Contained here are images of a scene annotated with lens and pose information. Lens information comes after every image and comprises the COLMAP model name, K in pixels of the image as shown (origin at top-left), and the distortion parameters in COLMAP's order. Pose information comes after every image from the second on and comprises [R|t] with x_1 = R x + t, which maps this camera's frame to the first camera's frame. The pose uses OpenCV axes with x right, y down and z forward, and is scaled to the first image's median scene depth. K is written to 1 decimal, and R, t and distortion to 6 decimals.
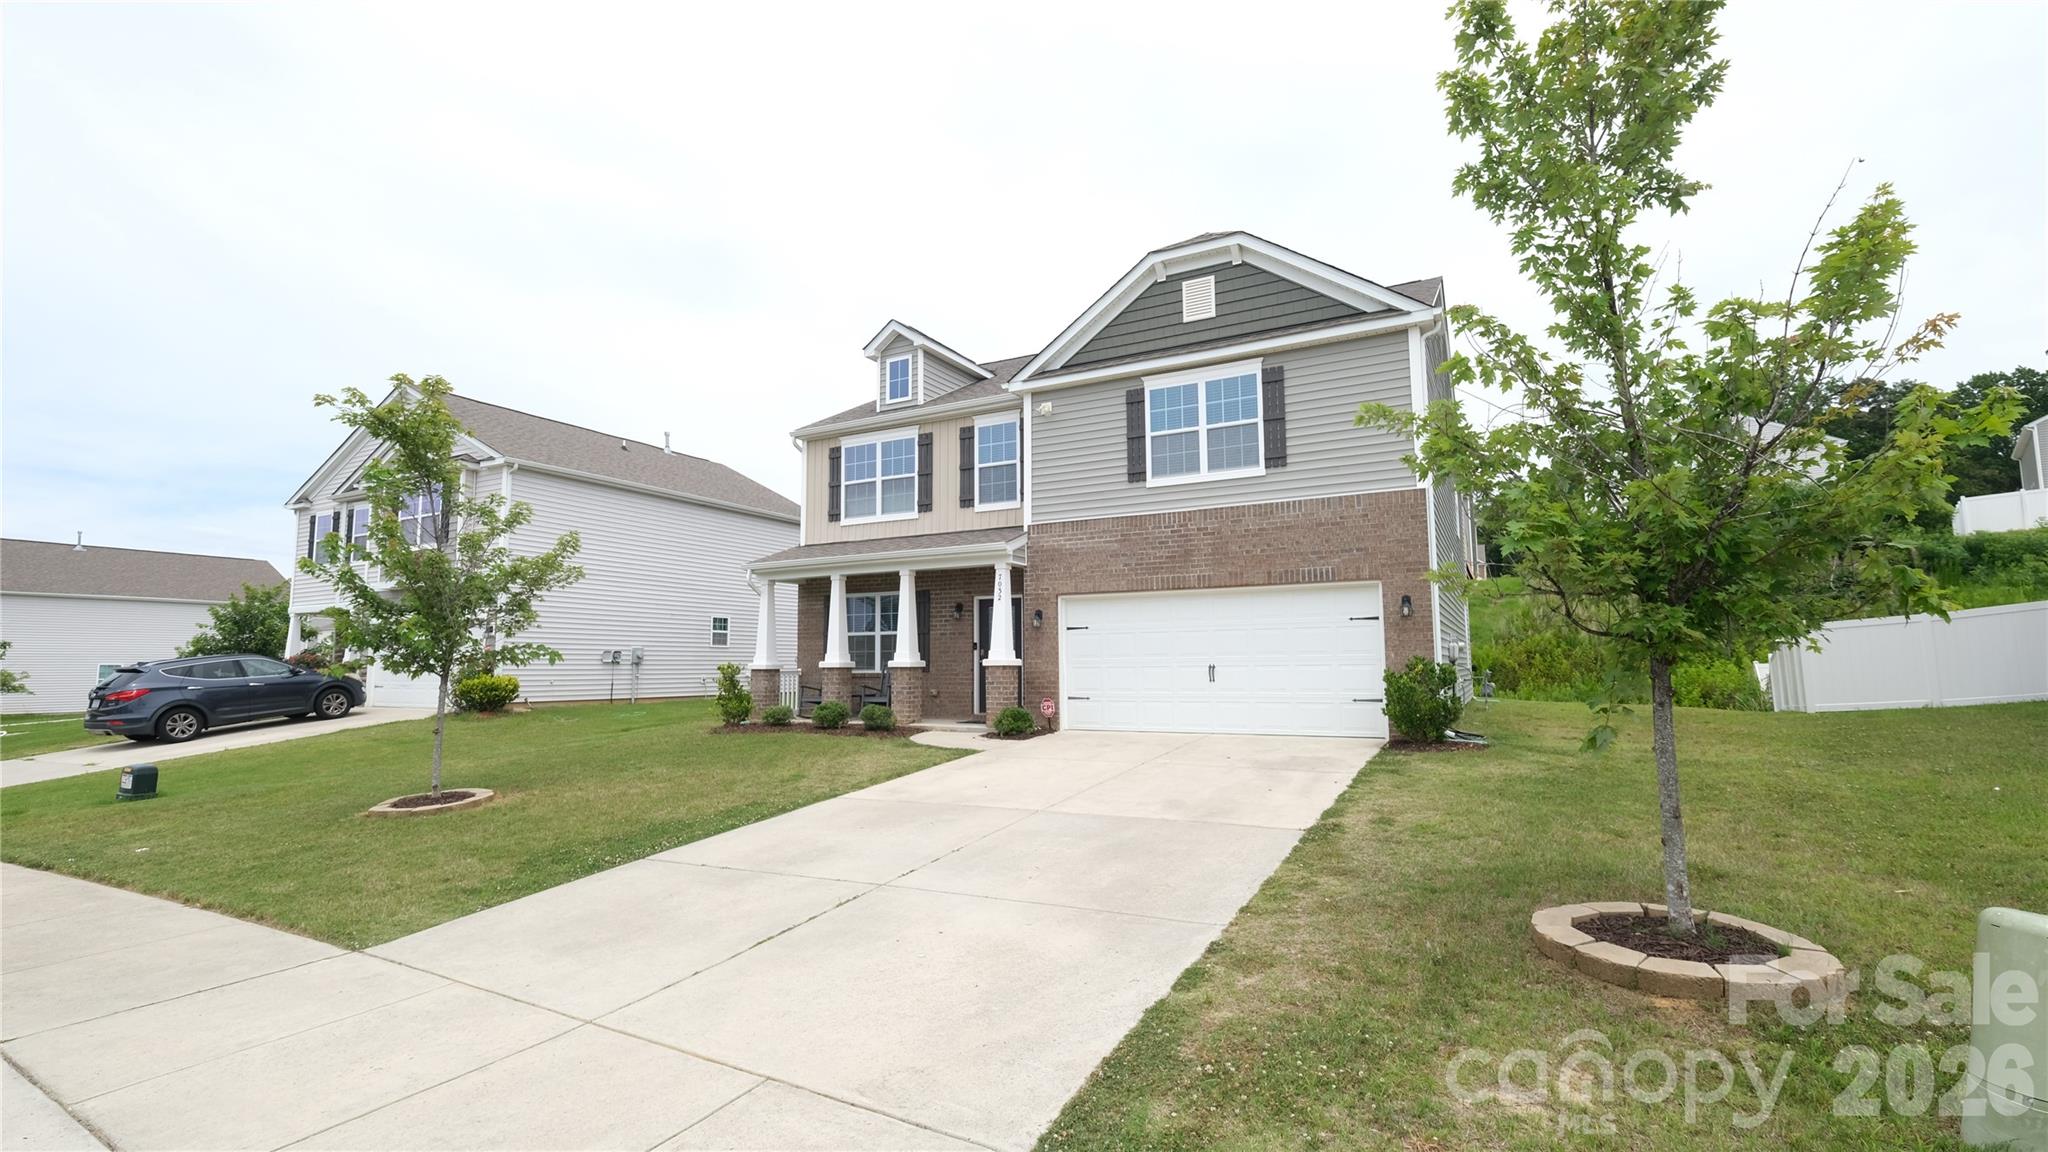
lens RADIAL K [[894.4, 0, 1024.0], [0, 894.4, 576.0], [0, 0, 1]] dist [-0.002157, 0.000046]
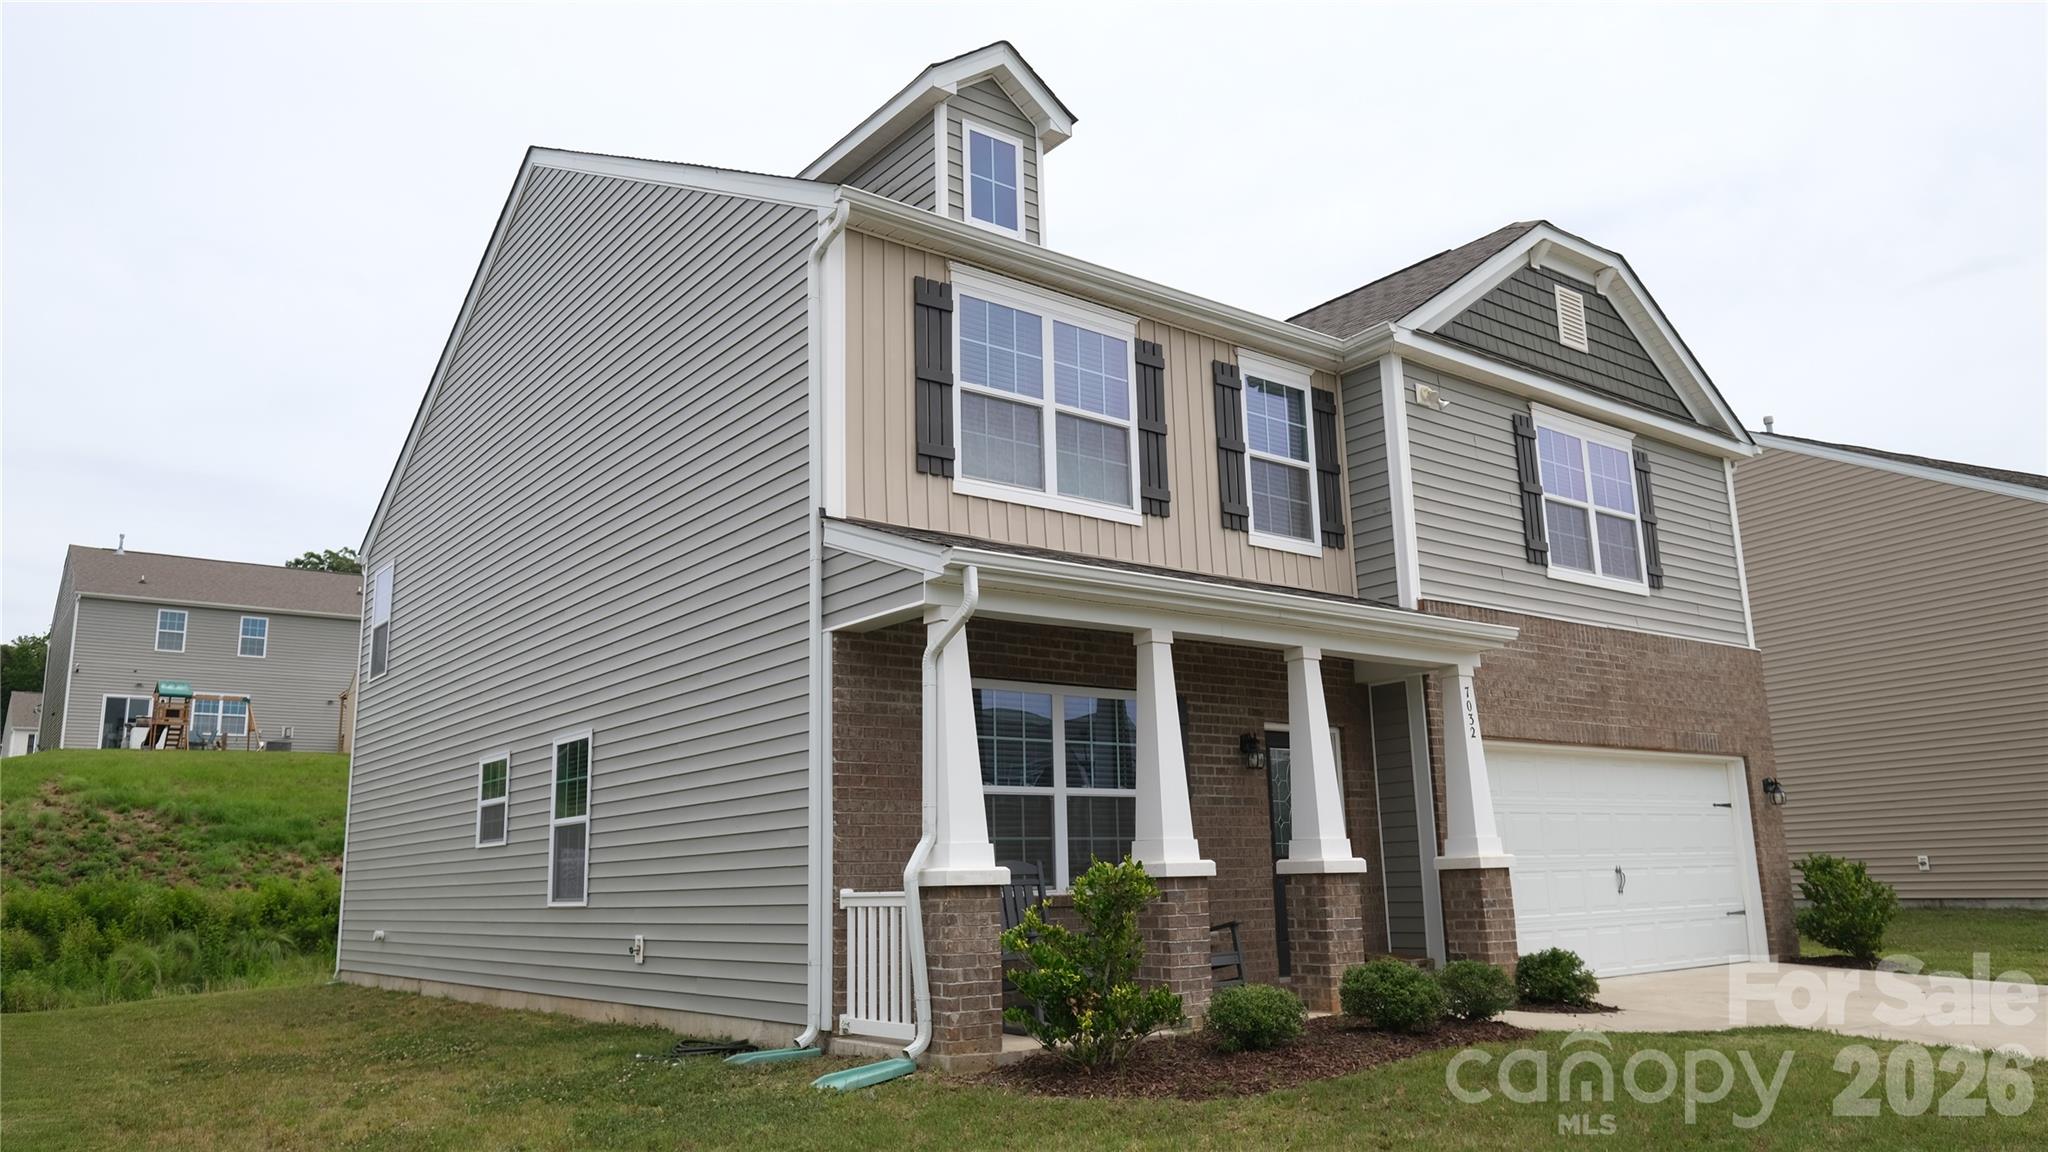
lens RADIAL K [[1423.4, 0, 1027.1], [0, 1423.4, 580.4], [0, 0, 1]] dist [0.004717, 0.003189]
pose [[0.413066, 0.184416, 0.891834, -0.776582], [-0.071478, 0.982827, -0.170125, 0.084552], [-0.907892, 0.006526, 0.419154, 0.795292]]
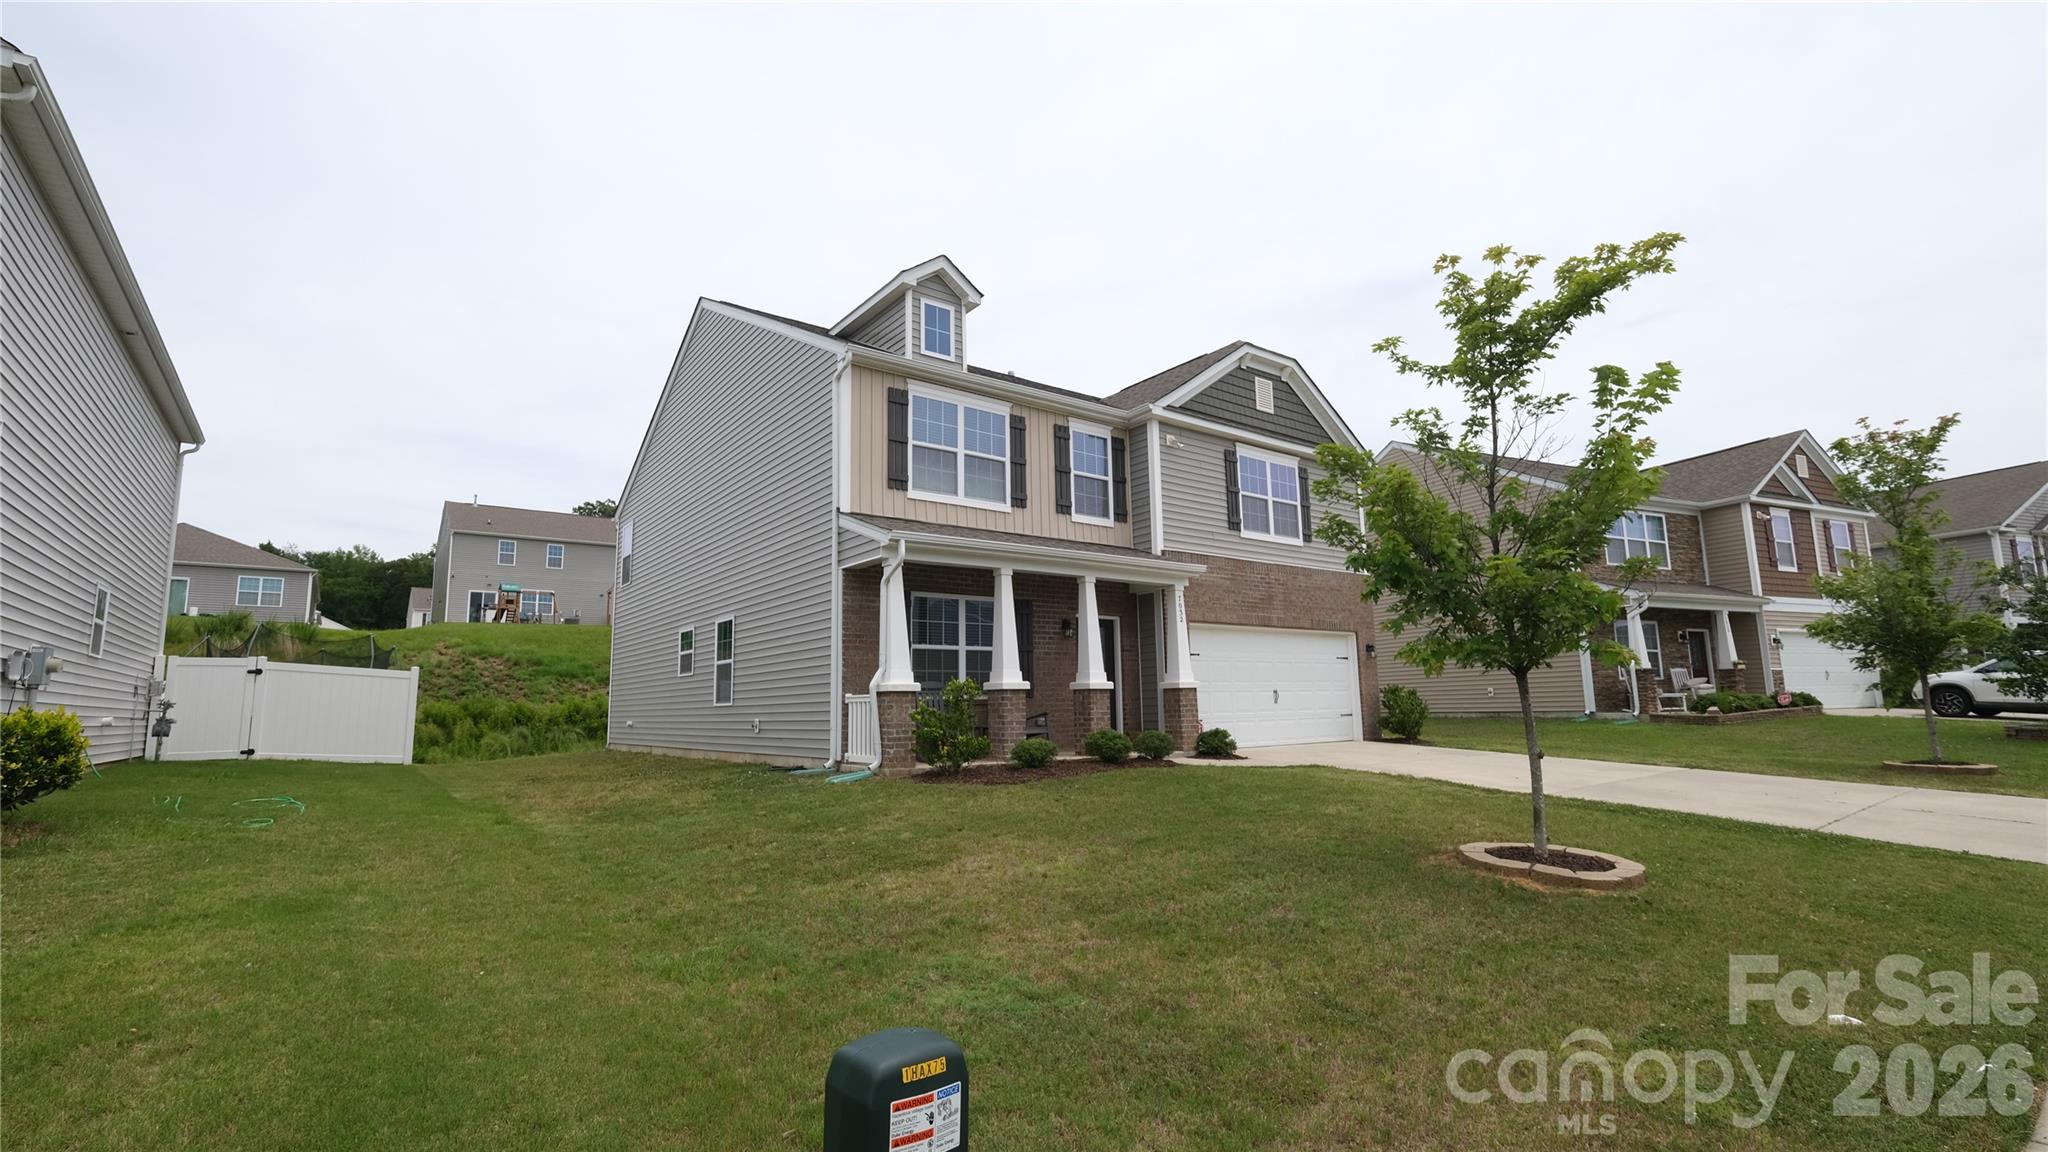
lens RADIAL K [[894.4, 0, 1024.0], [0, 894.4, 576.0], [0, 0, 1]] dist [-0.002157, 0.000046]
pose [[0.423921, 0.129874, 0.896339, -0.888740], [-0.077307, 0.991242, -0.107063, 0.085567], [-0.902394, -0.023907, 0.430248, 0.654540]]
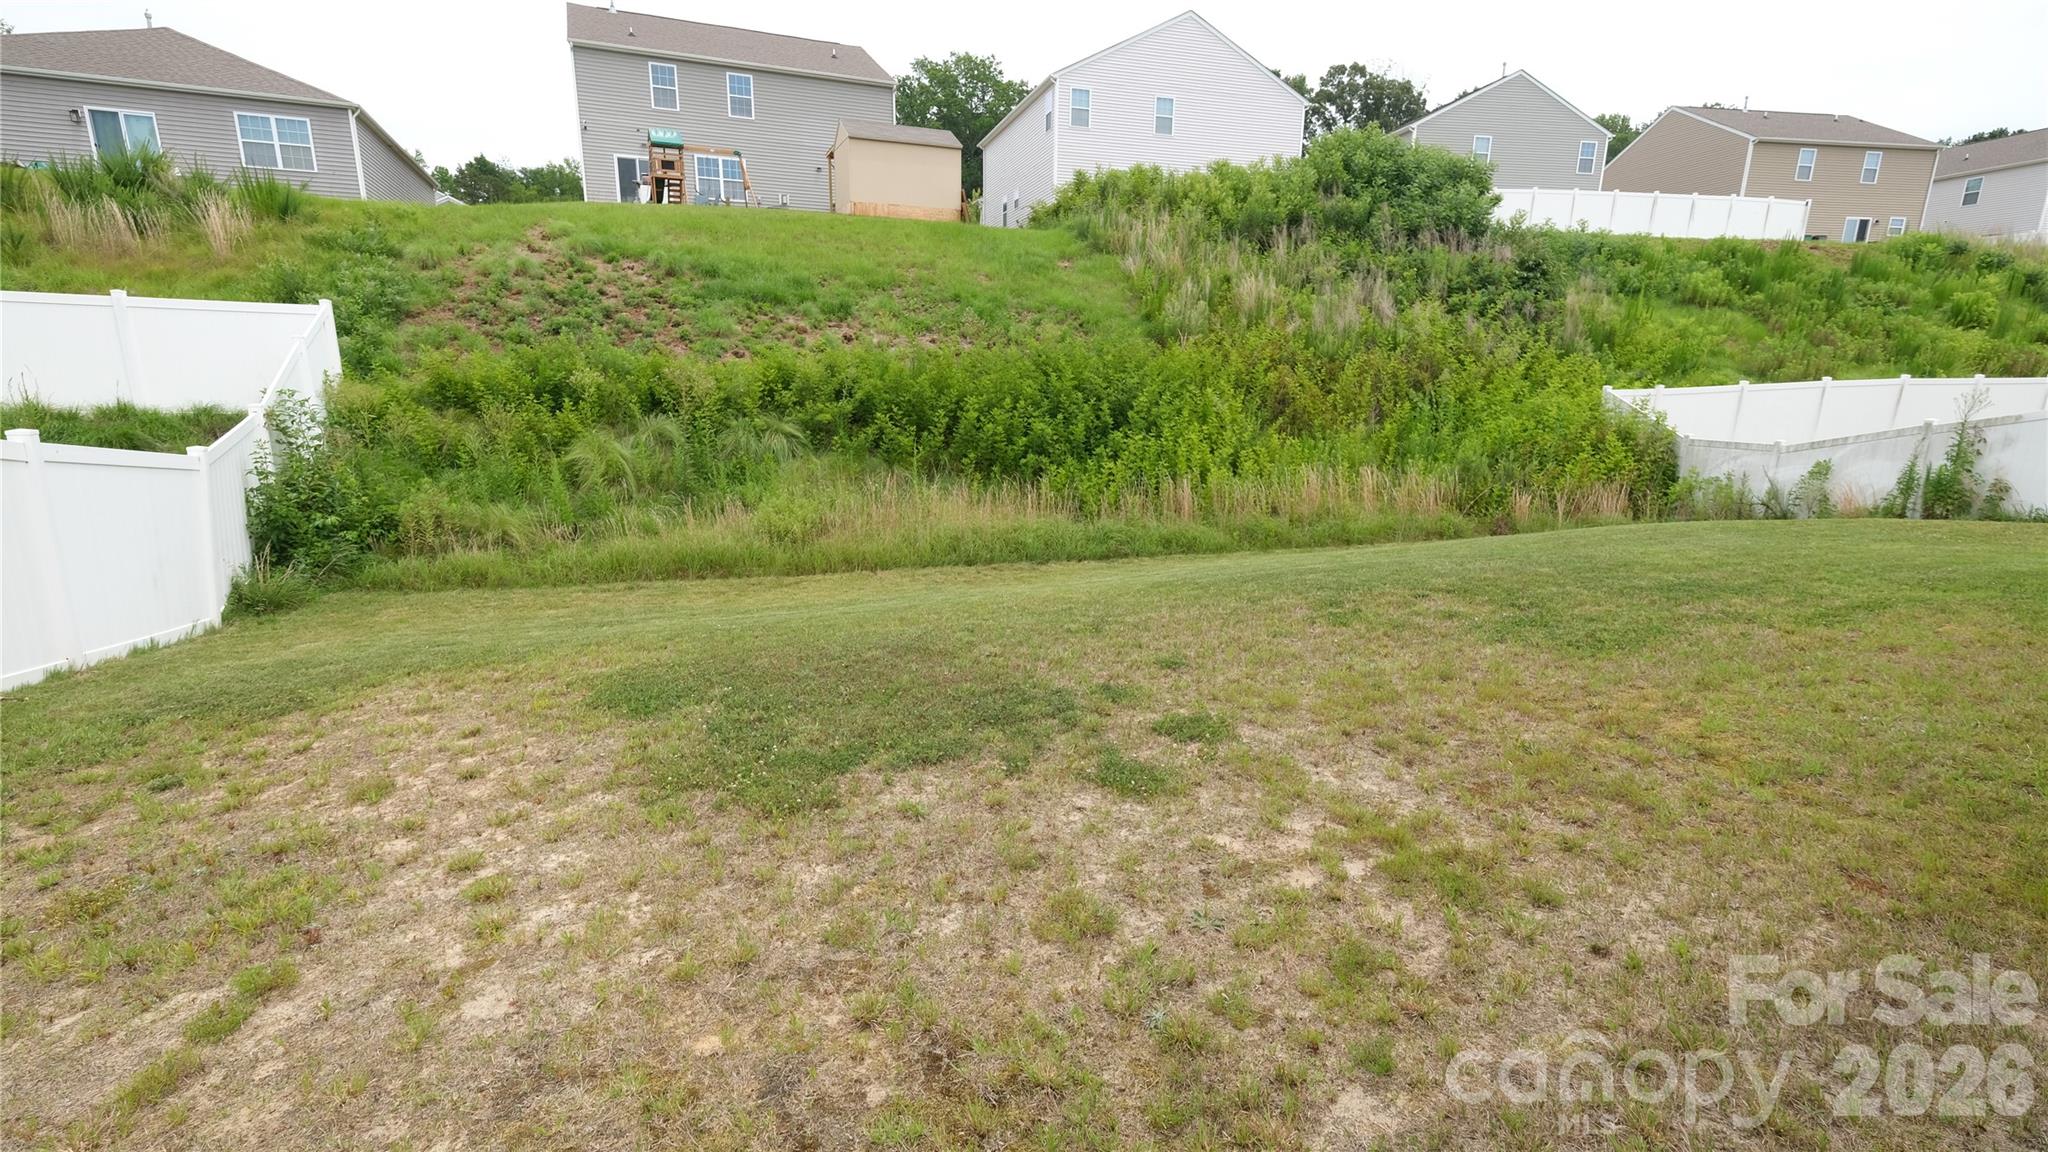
lens RADIAL K [[894.4, 0, 1024.0], [0, 894.4, 576.0], [0, 0, 1]] dist [-0.002157, 0.000046]
pose [[0.621562, -0.172781, 0.764073, 0.154490], [-0.097006, 0.950889, 0.293939, 0.166499], [-0.777336, -0.256821, 0.574275, 1.906498]]
